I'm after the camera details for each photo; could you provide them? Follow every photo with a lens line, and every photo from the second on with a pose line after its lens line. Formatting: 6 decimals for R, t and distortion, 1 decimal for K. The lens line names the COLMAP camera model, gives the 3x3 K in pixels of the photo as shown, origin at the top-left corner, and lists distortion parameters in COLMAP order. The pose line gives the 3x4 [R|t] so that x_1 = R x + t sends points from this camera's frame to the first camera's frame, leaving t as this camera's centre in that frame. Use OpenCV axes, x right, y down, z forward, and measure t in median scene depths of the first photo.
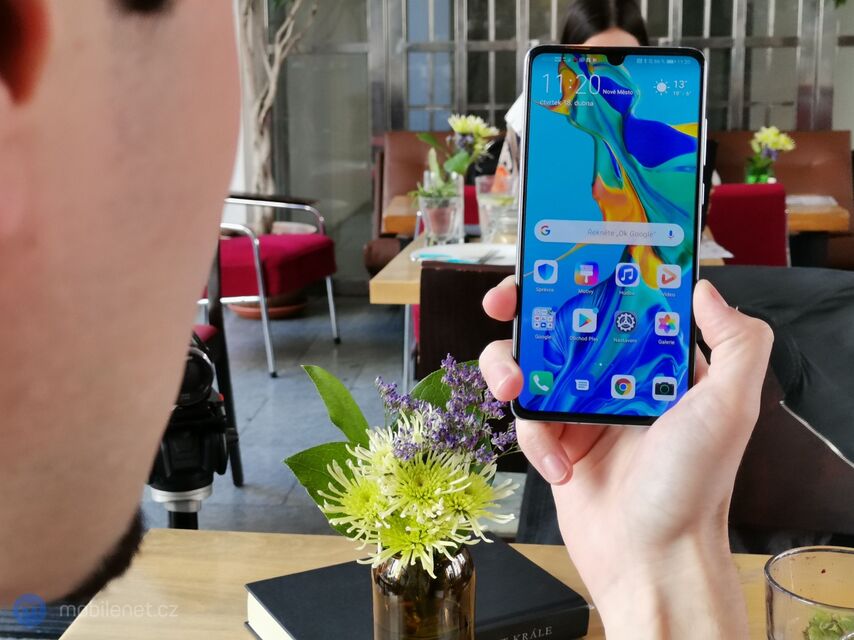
lens RADIAL K [[1315.0, 0, 426.5], [0, 1315.0, 317.0], [0, 0, 1]] dist [-0.002703, 0.000000]
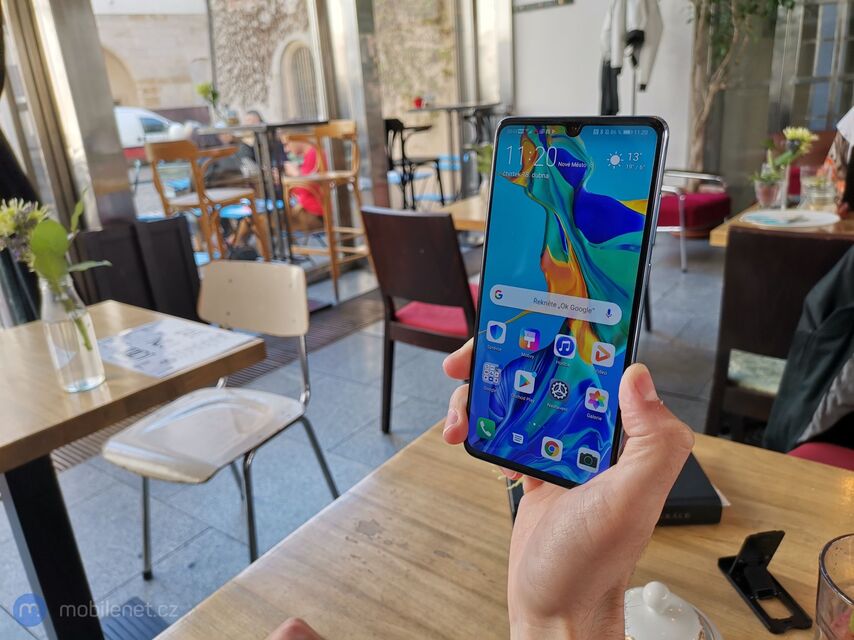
lens RADIAL K [[642.9, 0, 429.7], [0, 642.9, 327.7], [0, 0, 1]] dist [0.005407, 0.004375]
pose [[0.869195, 0.125436, -0.478295, 0.299916], [-0.051952, 0.985102, 0.163937, -0.123636], [0.491733, -0.117644, 0.862762, 0.512491]]
